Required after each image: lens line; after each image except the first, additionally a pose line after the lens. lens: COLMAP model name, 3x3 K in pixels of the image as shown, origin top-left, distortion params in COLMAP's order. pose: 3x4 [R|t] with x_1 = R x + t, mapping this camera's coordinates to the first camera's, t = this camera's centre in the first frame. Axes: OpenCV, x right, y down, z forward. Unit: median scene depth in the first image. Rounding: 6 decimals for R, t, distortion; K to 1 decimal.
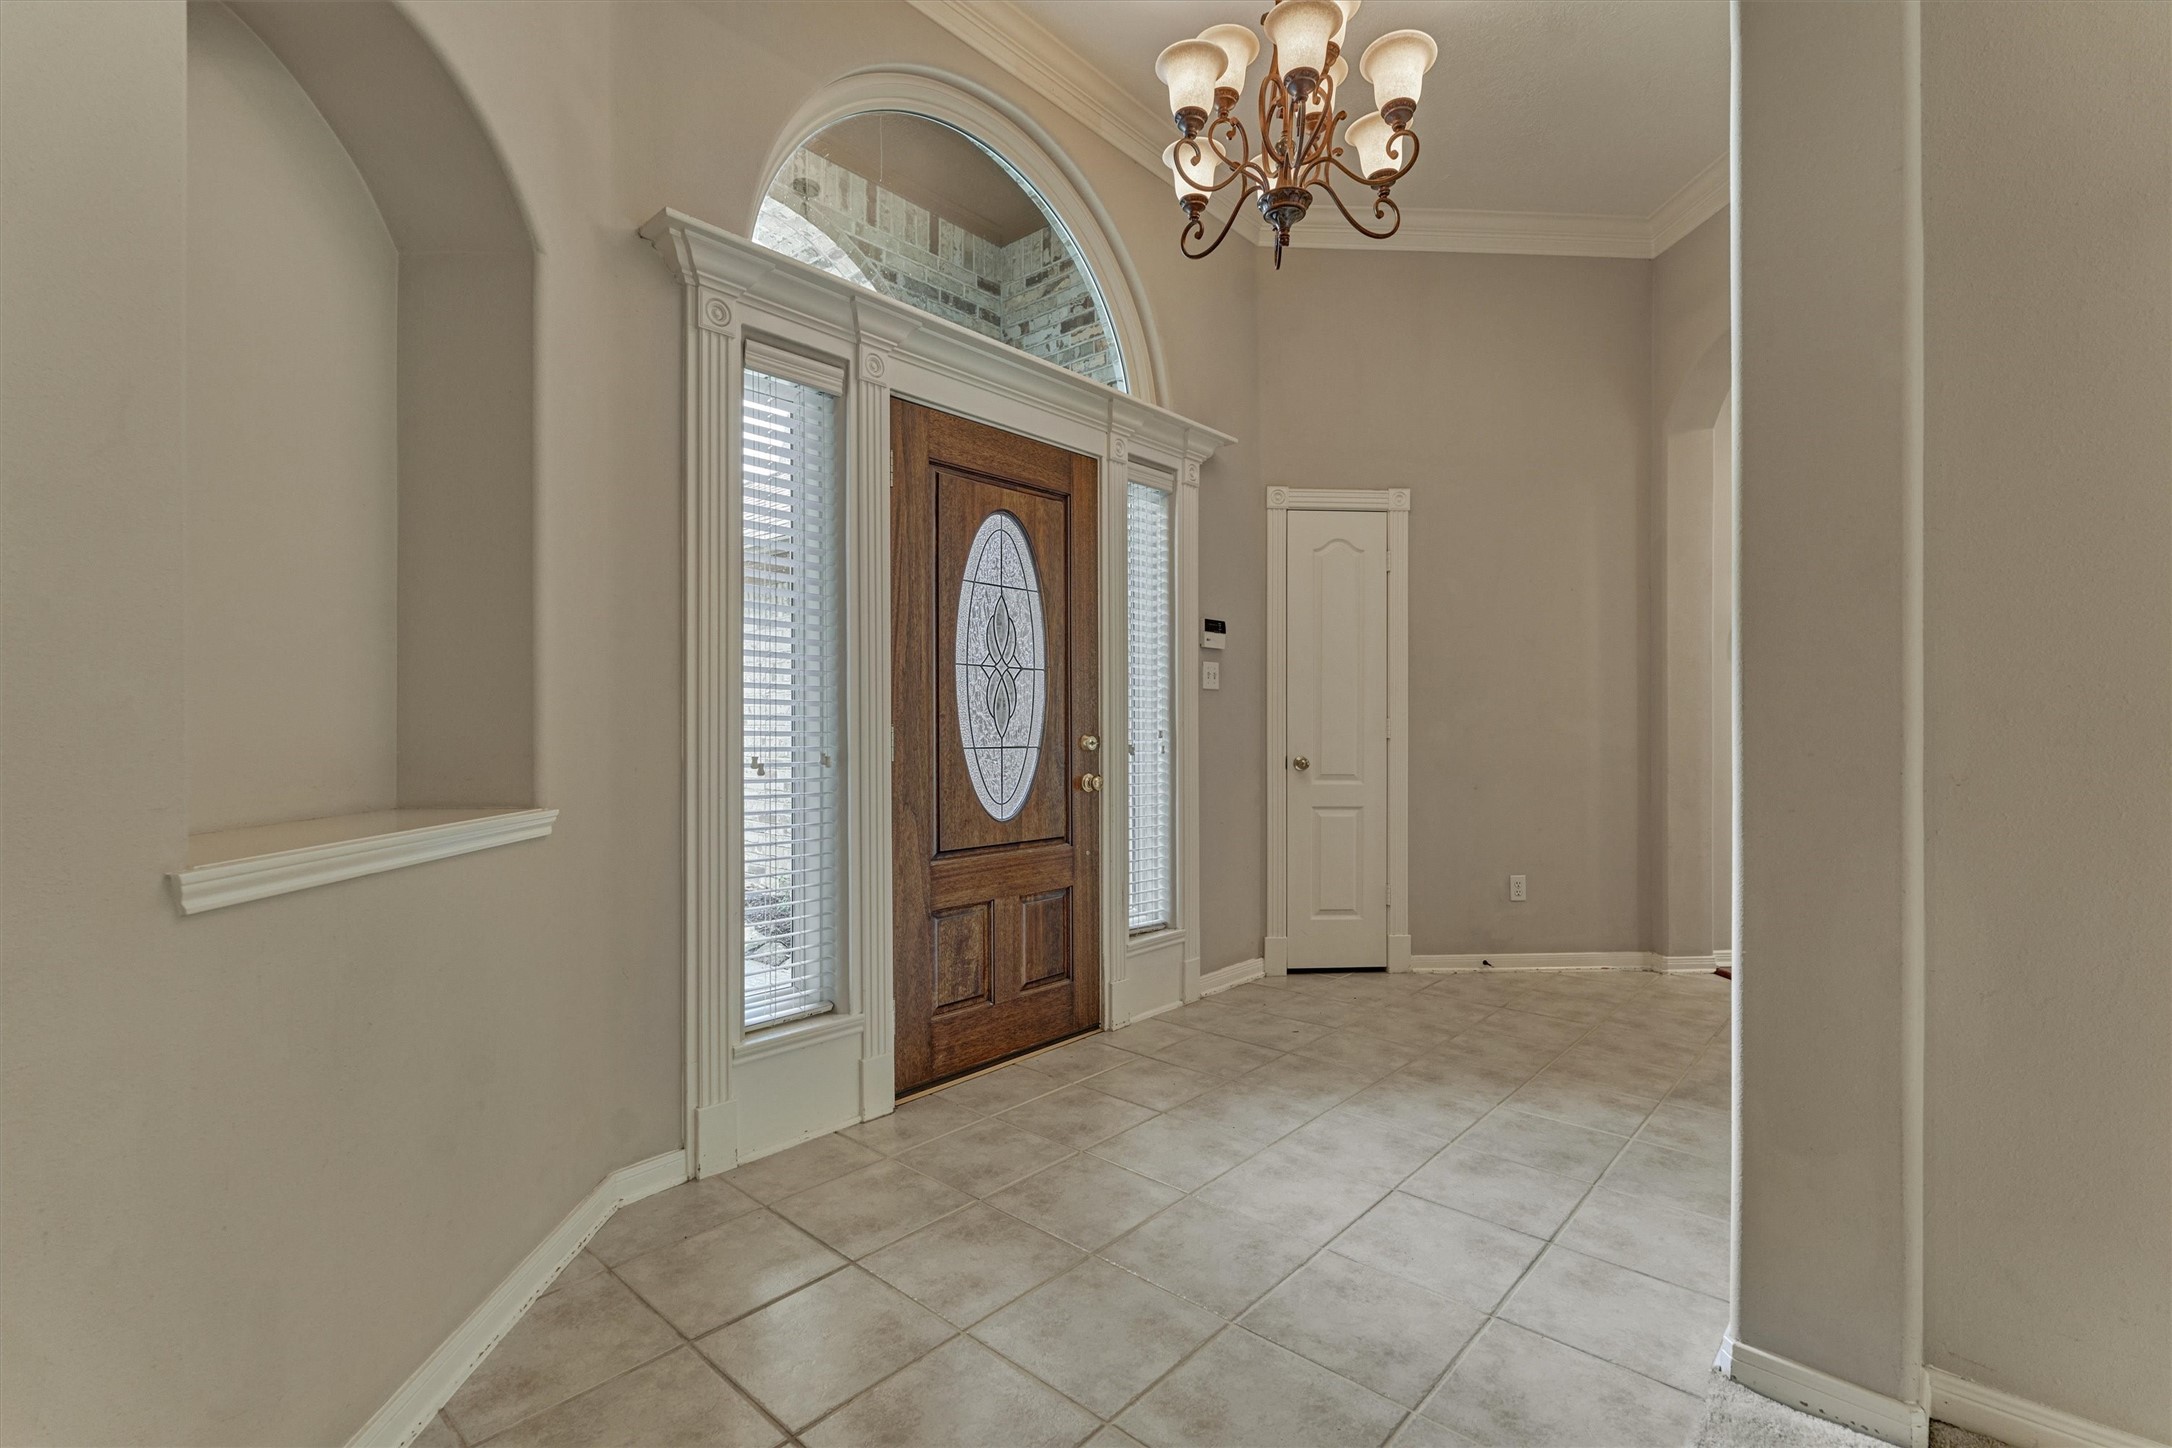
lens RADIAL K [[955.1, 0, 1104.3], [0, 955.1, 727.9], [0, 0, 1]] dist [-0.005384, -0.001472]
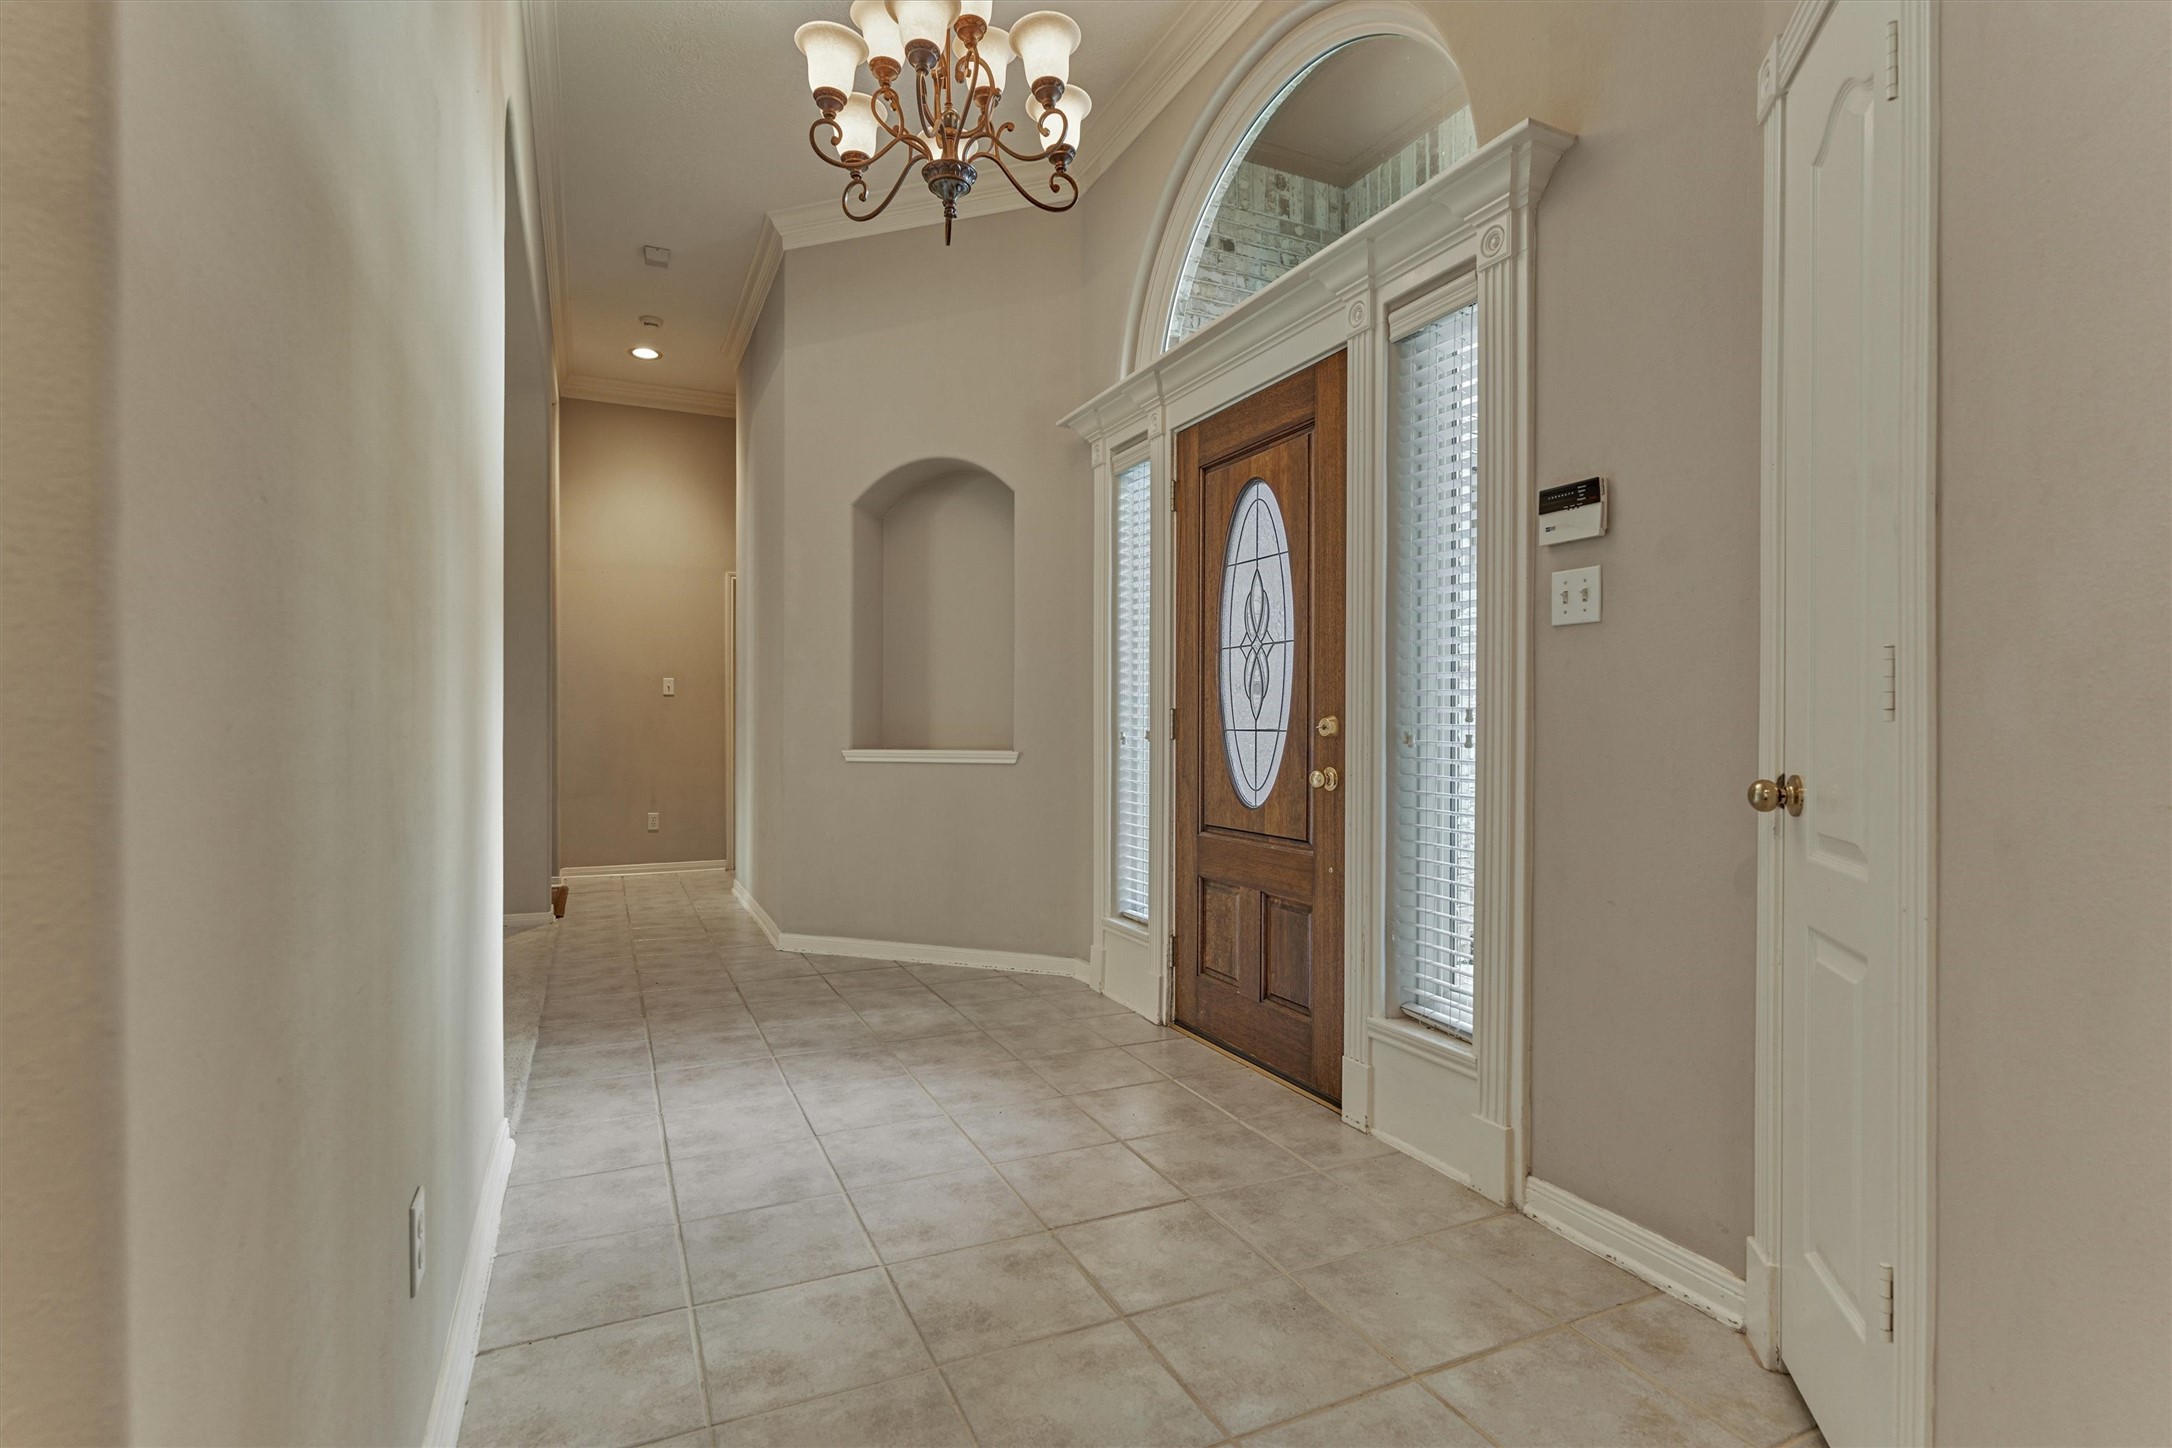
lens RADIAL K [[1056.5, 0, 1095.4], [0, 1056.5, 726.4], [0, 0, 1]] dist [-0.008992, -0.000662]
pose [[-0.393771, -0.001278, -0.919208, 0.984536], [-0.001574, 0.999999, -0.000716, 0.018916], [0.919207, 0.001165, -0.393772, 1.361180]]
